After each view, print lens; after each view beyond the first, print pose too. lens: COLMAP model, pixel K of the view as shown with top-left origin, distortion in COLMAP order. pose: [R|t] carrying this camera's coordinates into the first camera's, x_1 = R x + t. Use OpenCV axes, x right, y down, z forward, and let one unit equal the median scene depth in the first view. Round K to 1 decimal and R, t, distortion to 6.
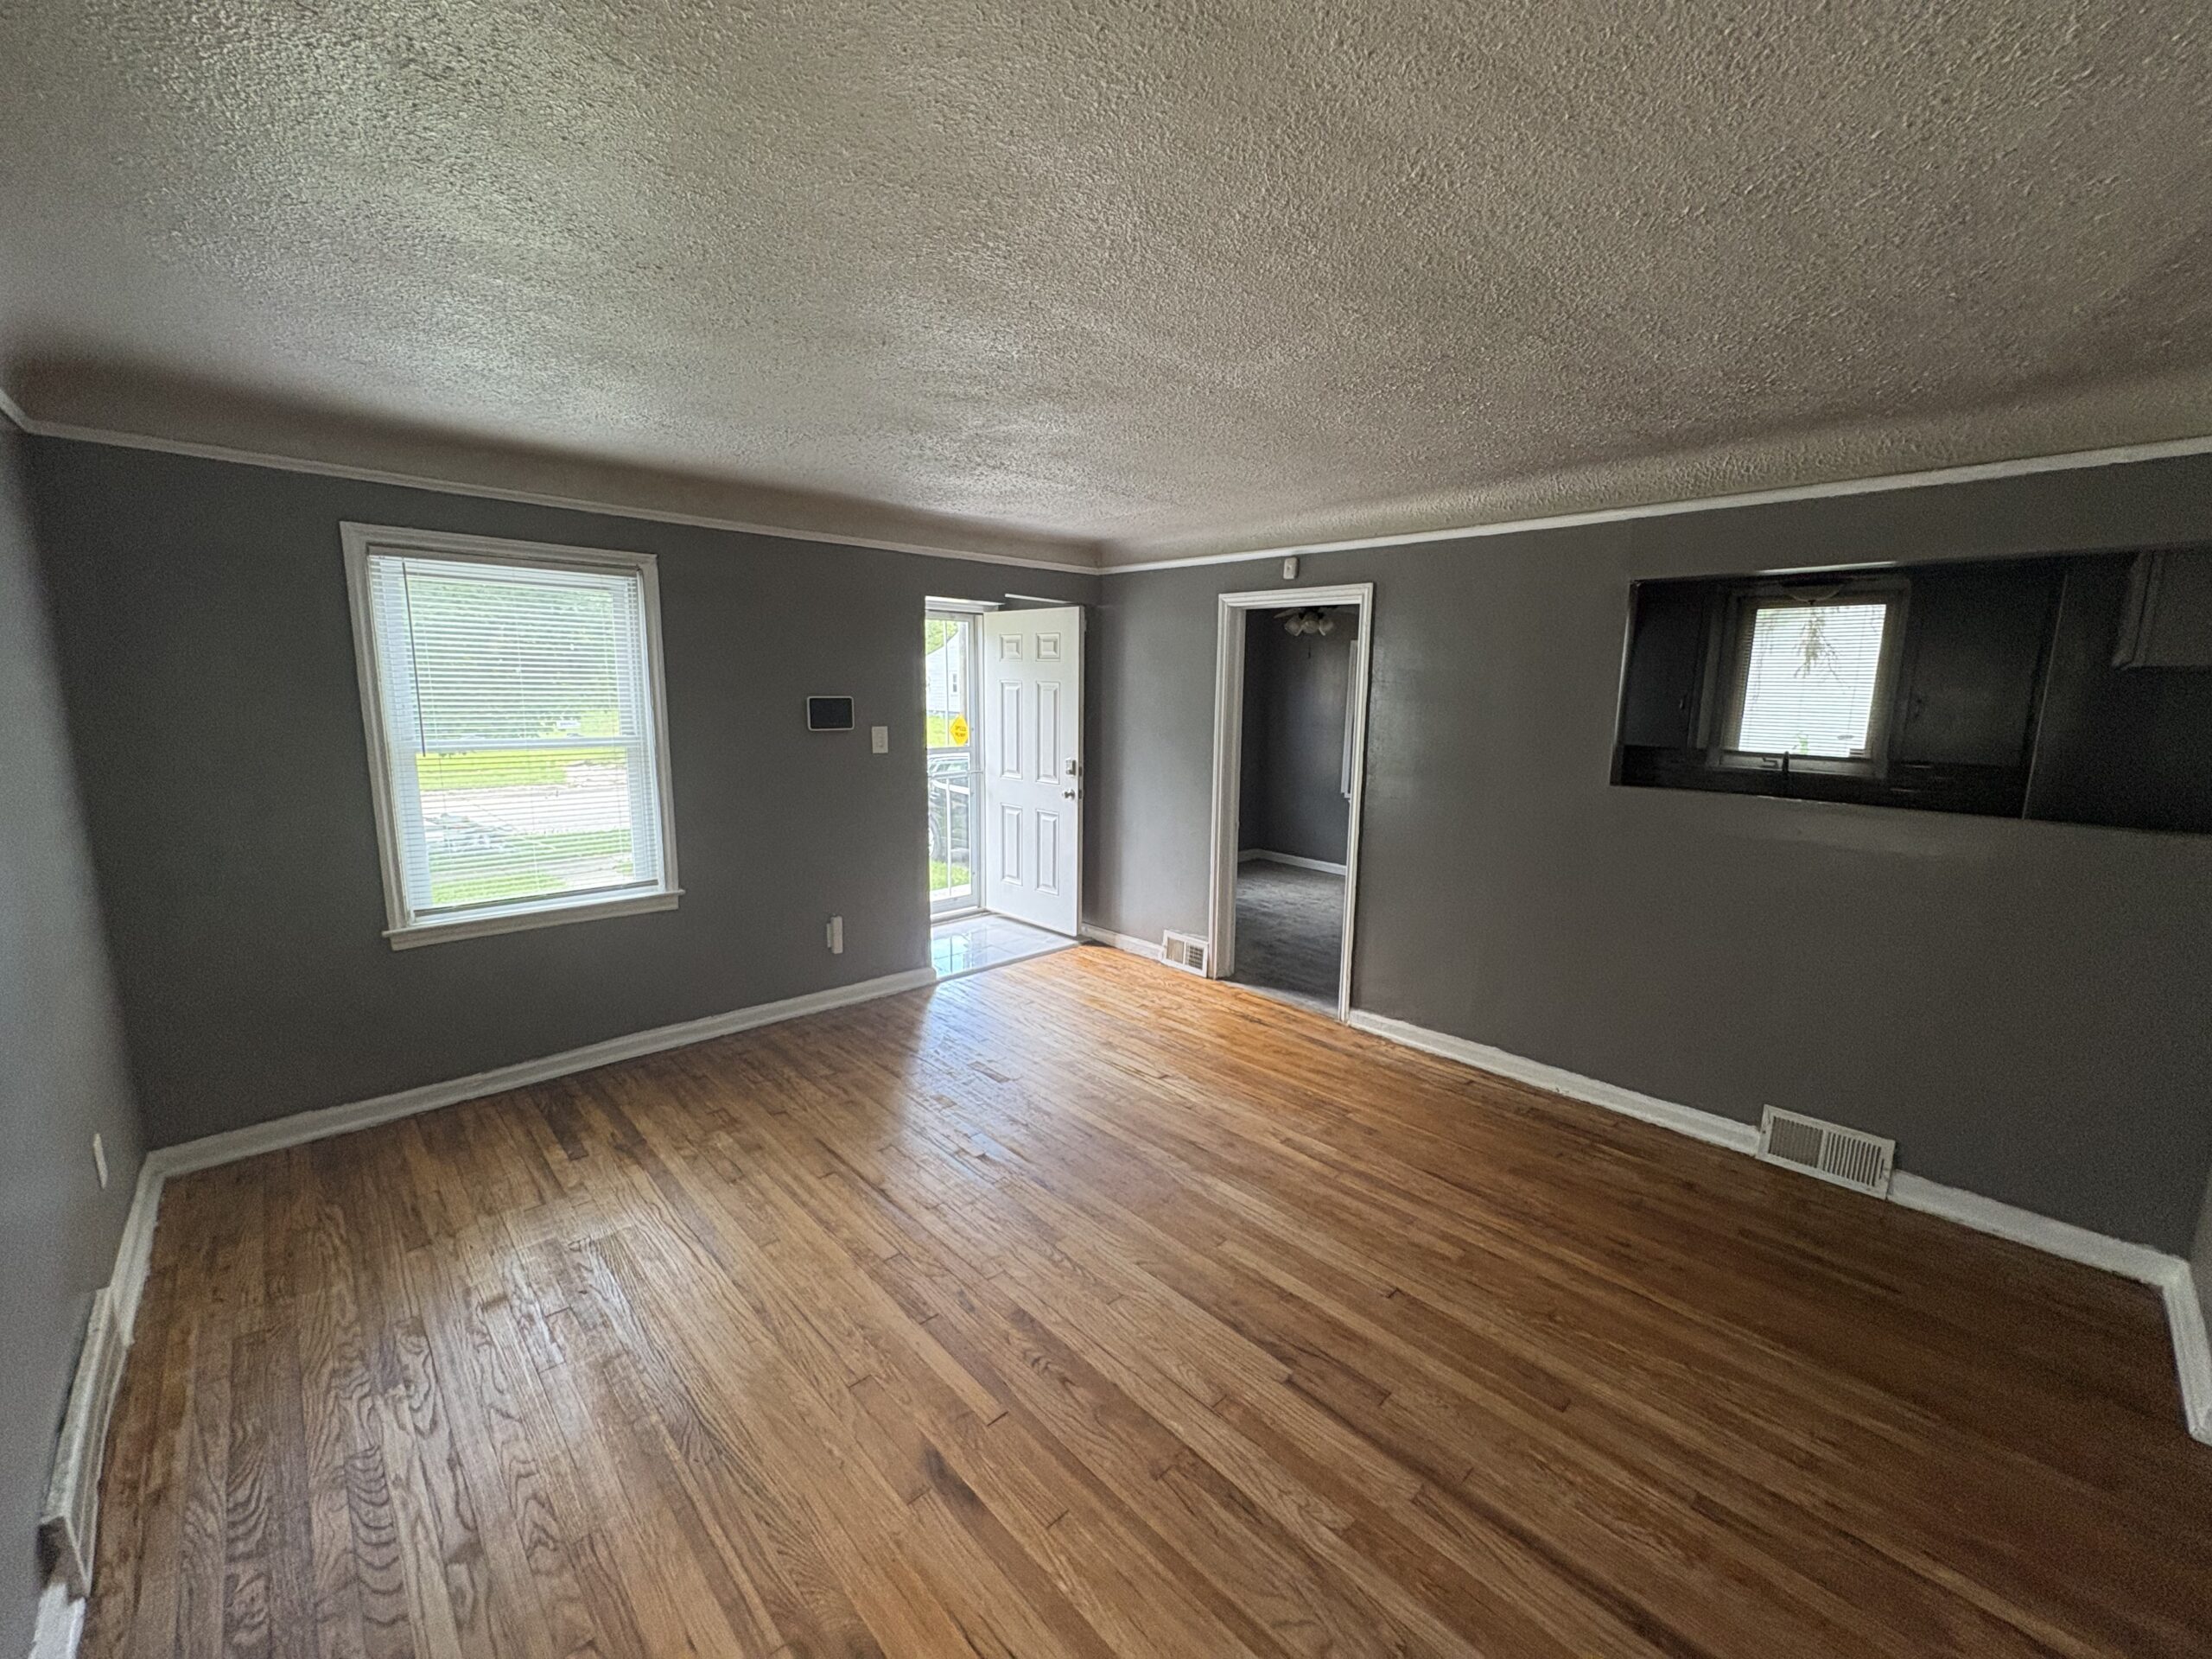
lens RADIAL K [[886.4, 0, 1106.1], [0, 886.4, 827.1], [0, 0, 1]] dist [0.000766, 0.000447]
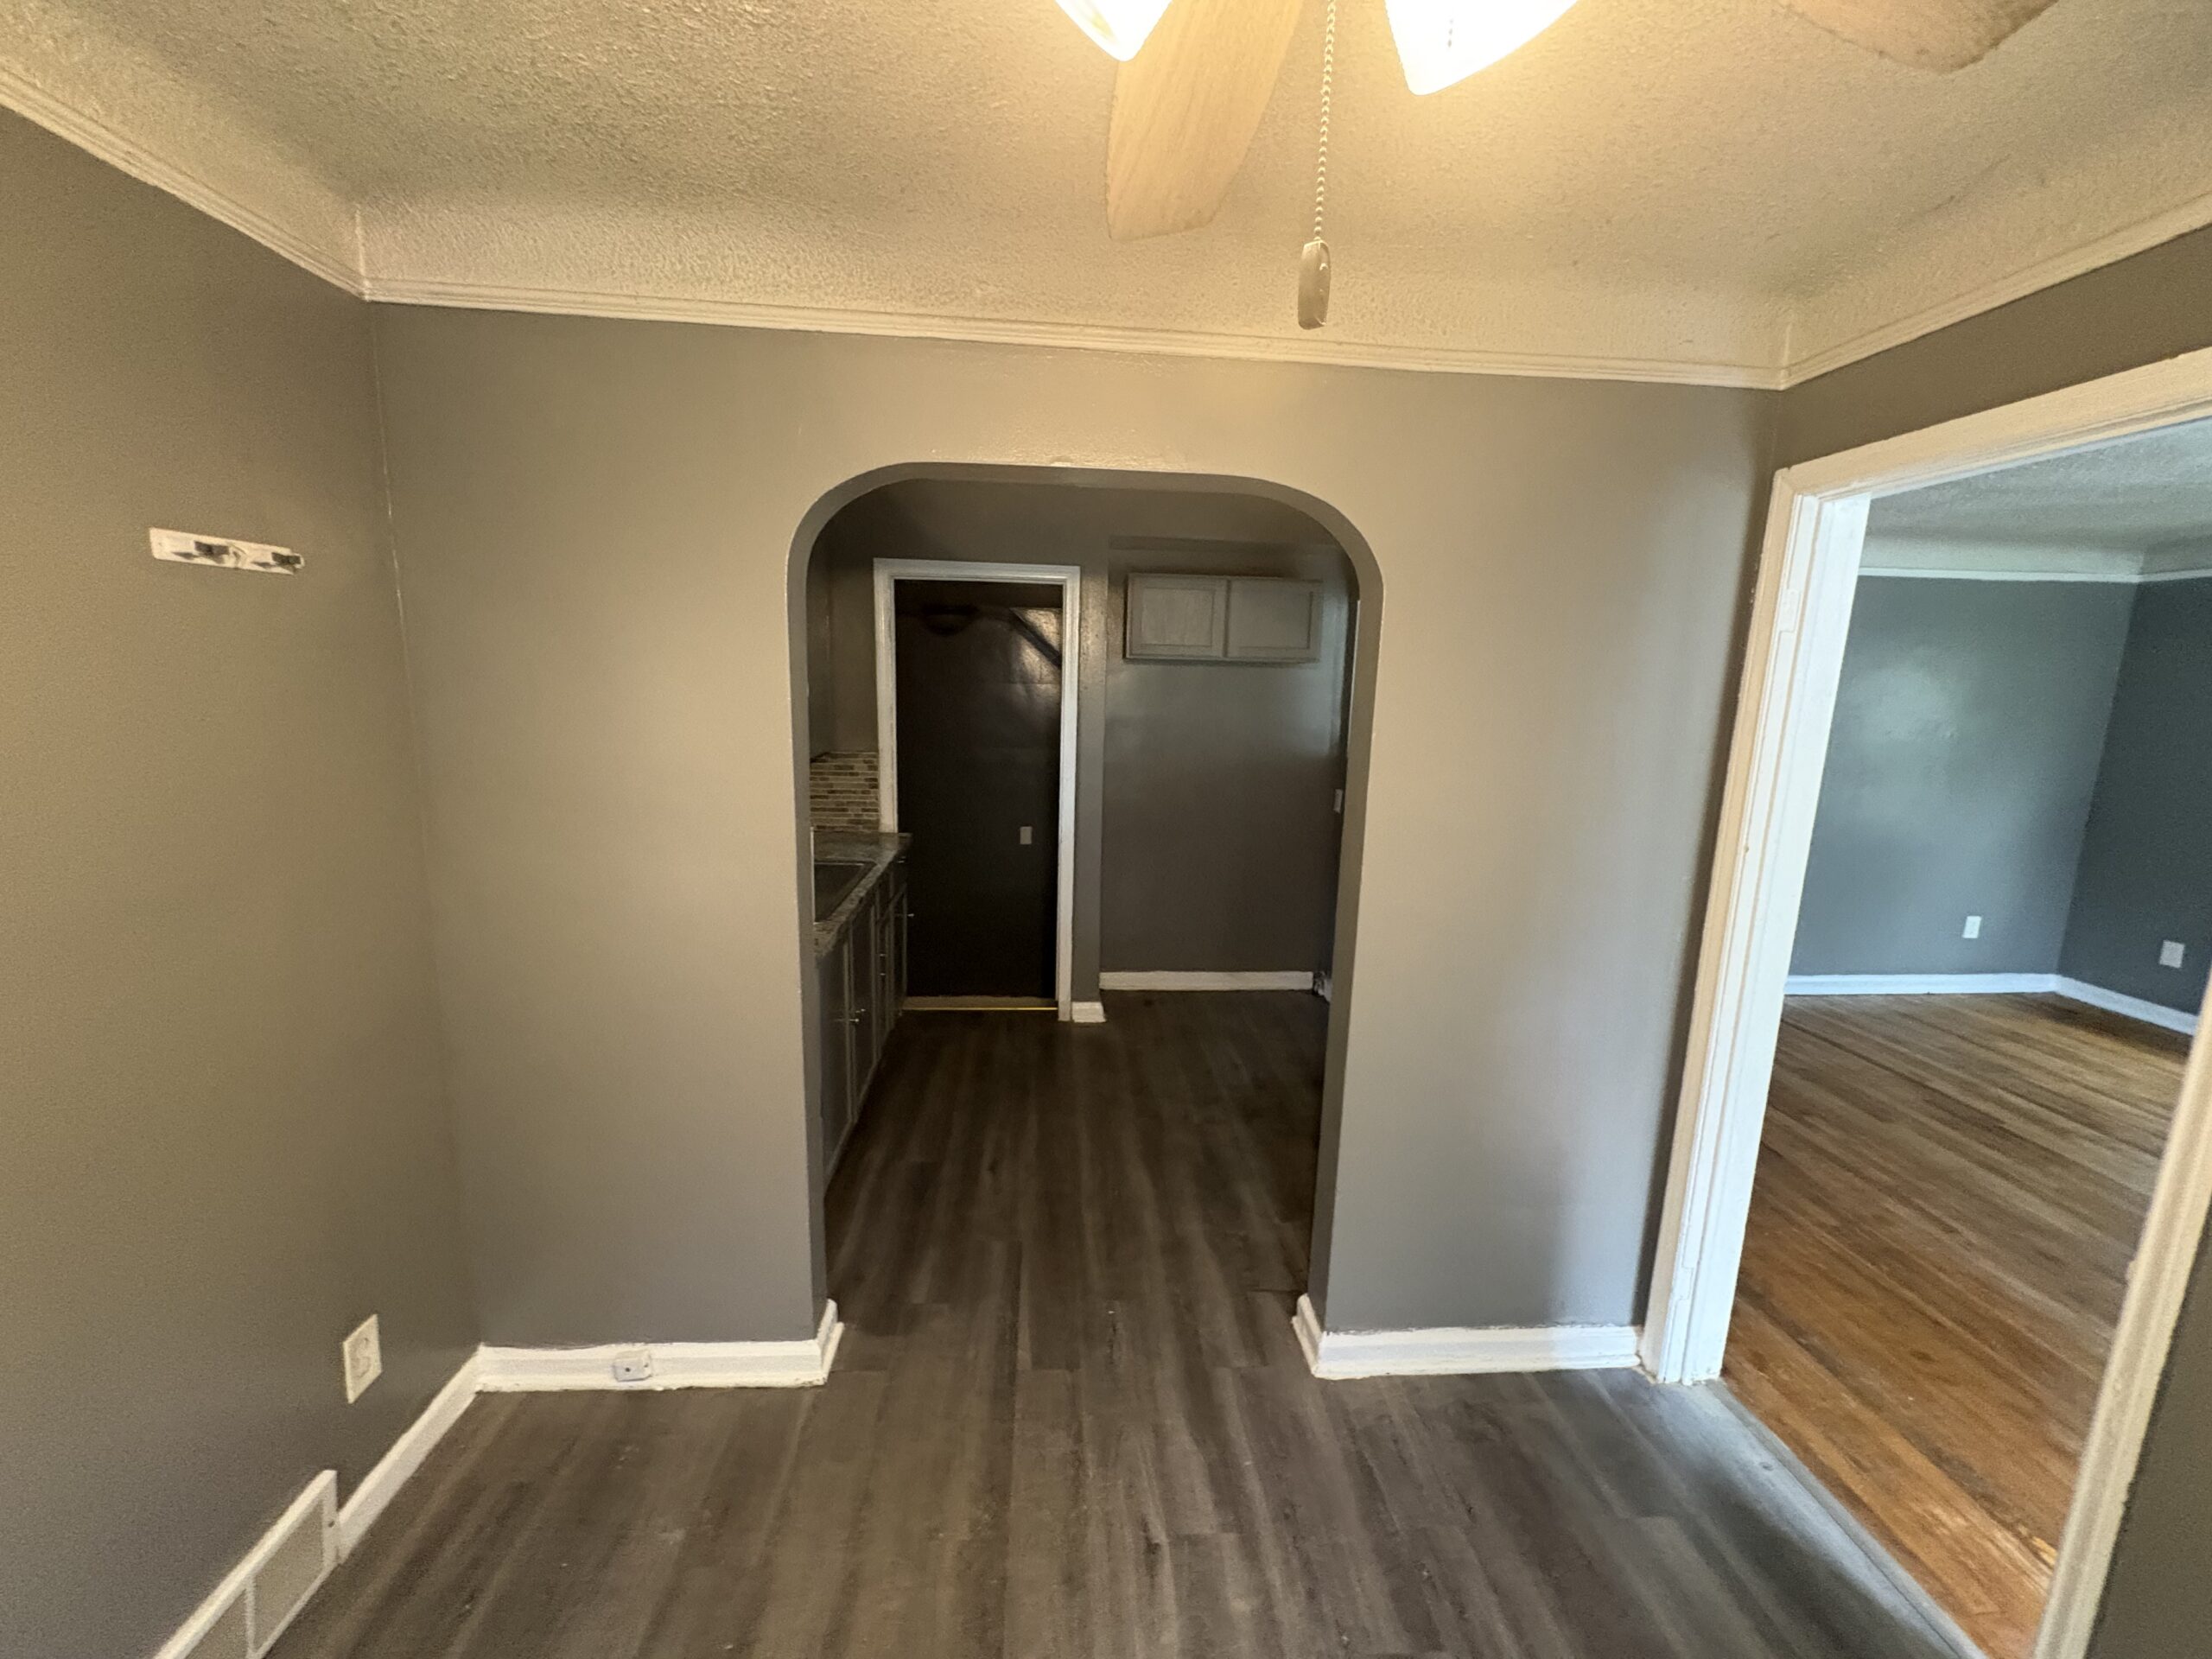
lens RADIAL K [[886.4, 0, 1108.8], [0, 886.4, 827.0], [0, 0, 1]] dist [0.000766, 0.000447]
pose [[-0.772312, -0.142392, 0.619079, 0.389562], [0.064338, 0.952009, 0.299231, -0.358684], [-0.631976, 0.270930, -0.726087, 2.213098]]
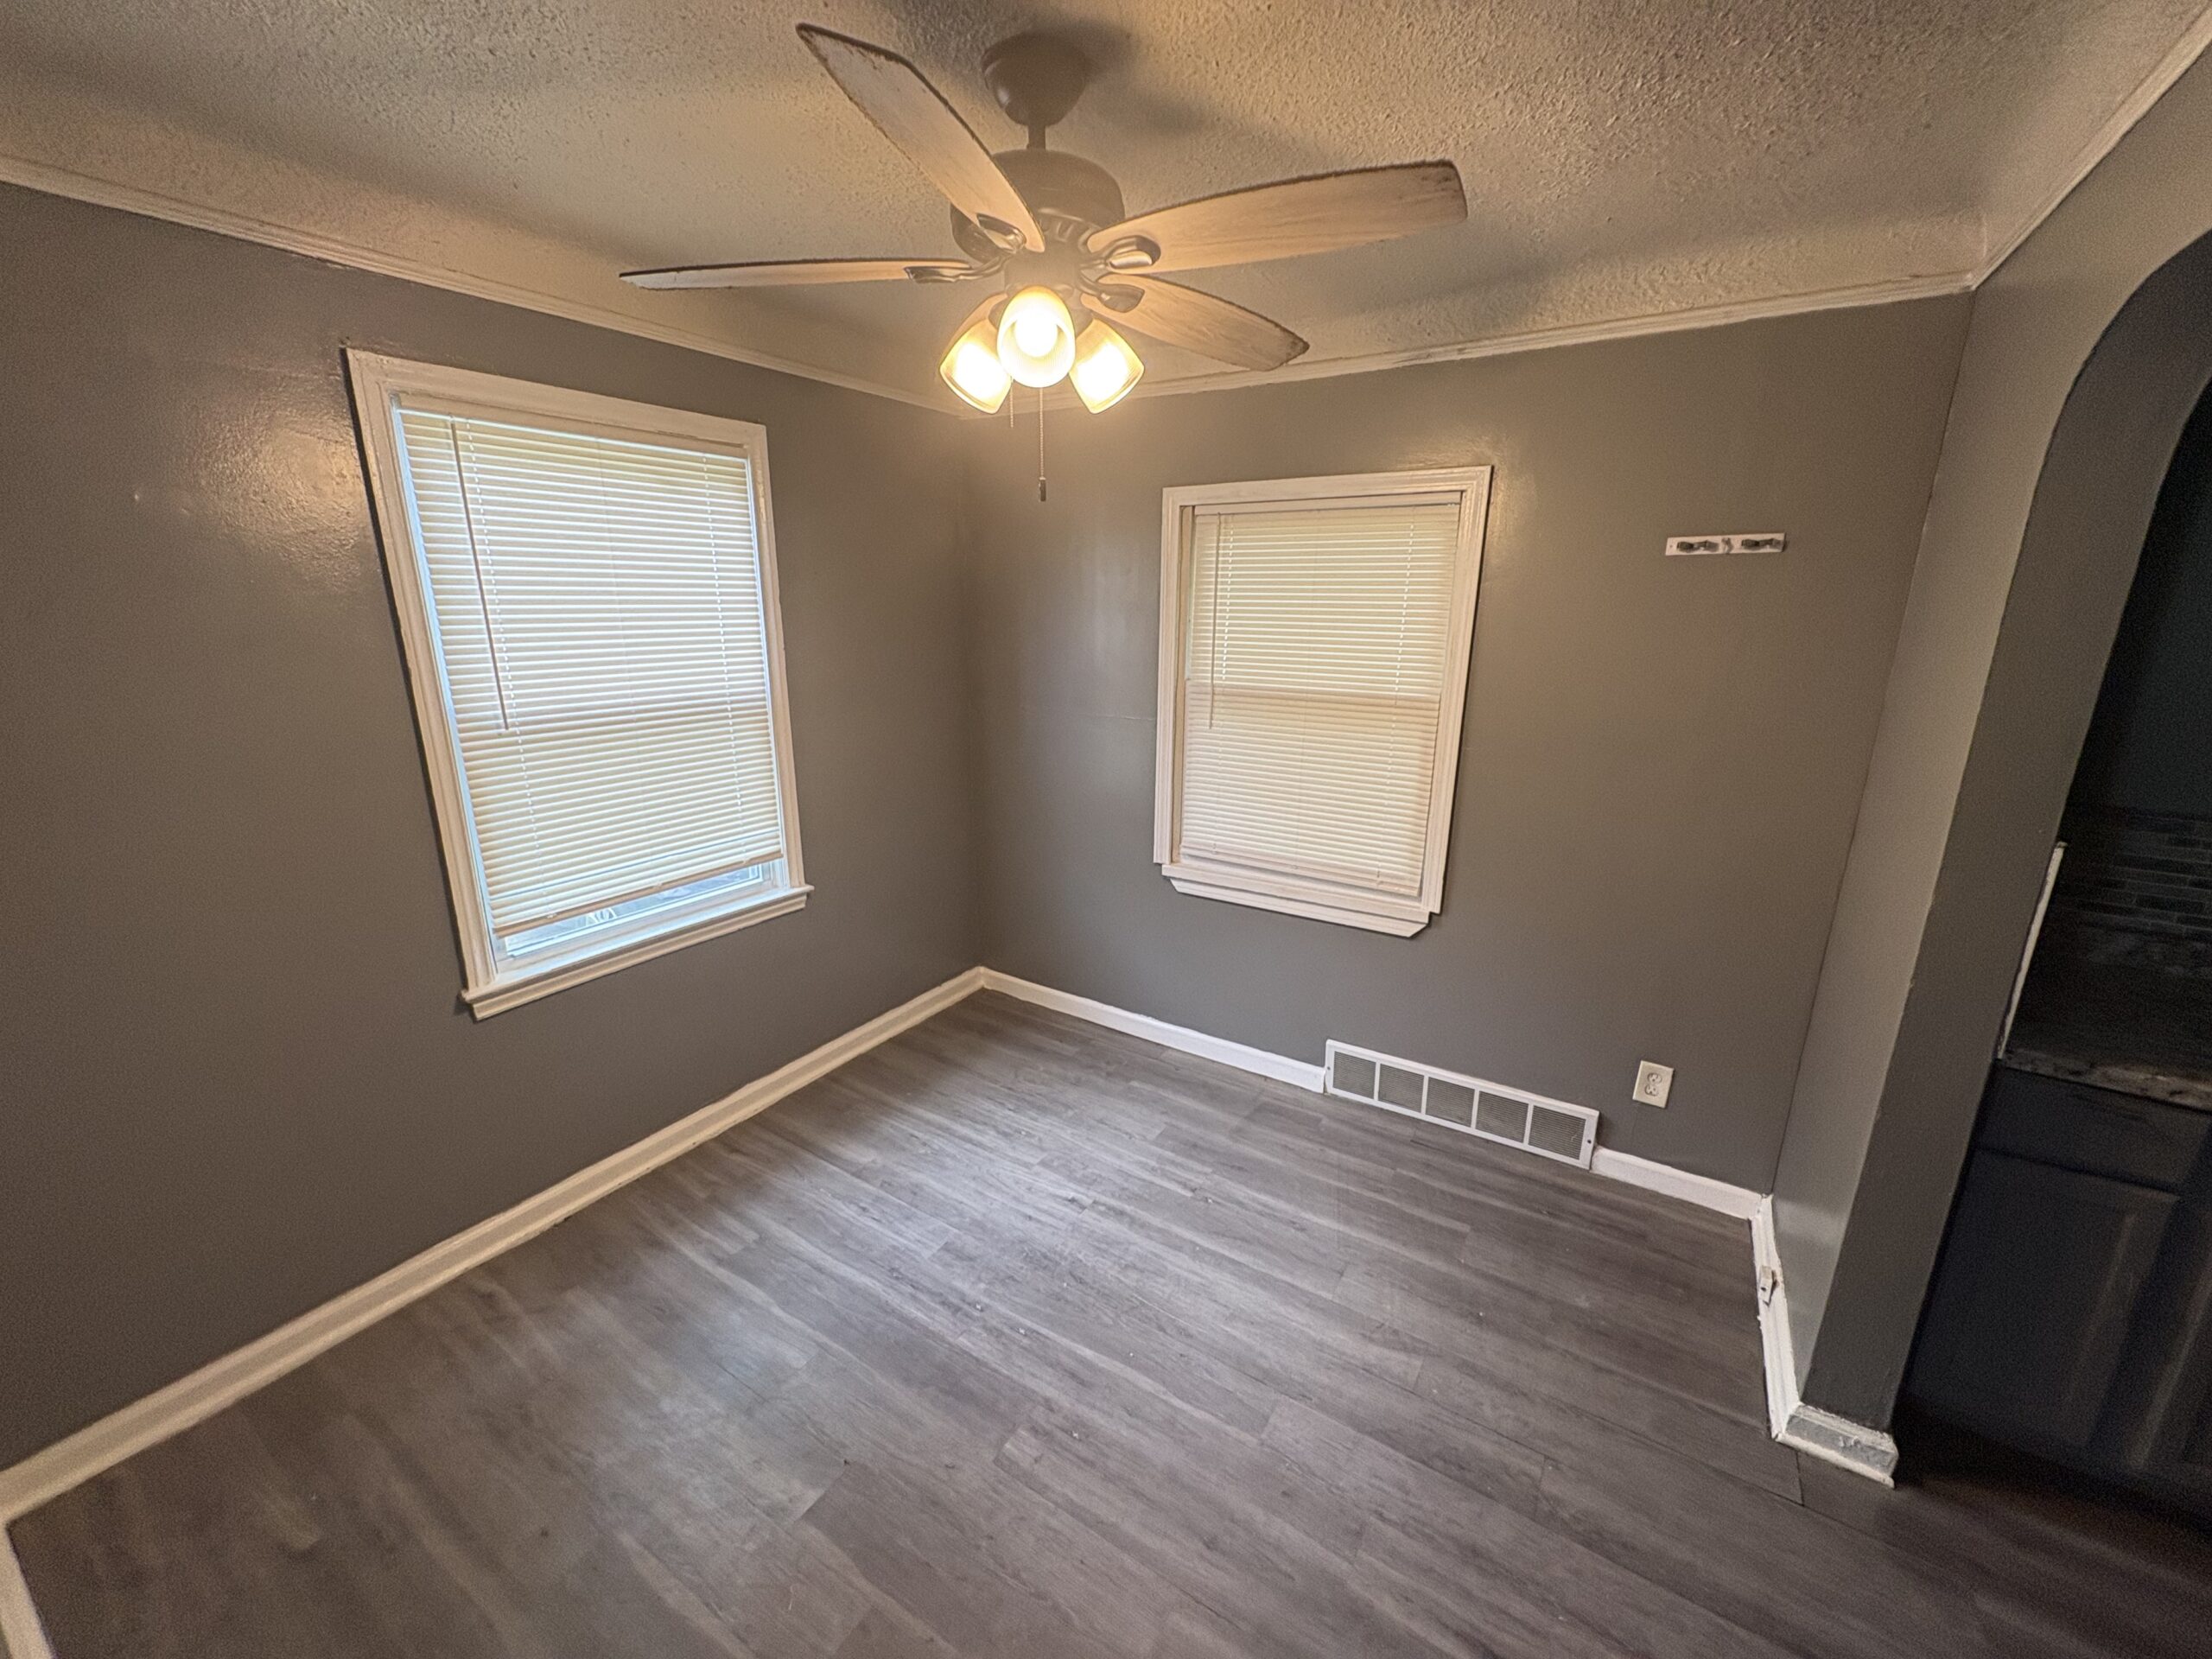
lens RADIAL K [[886.4, 0, 1110.8], [0, 886.4, 830.6], [0, 0, 1]] dist [0.000766, 0.000447]
pose [[0.968409, -0.072007, 0.238745, 0.371618], [0.048500, 0.993506, 0.102922, -0.252567], [-0.244606, -0.088092, 0.965613, 1.532524]]
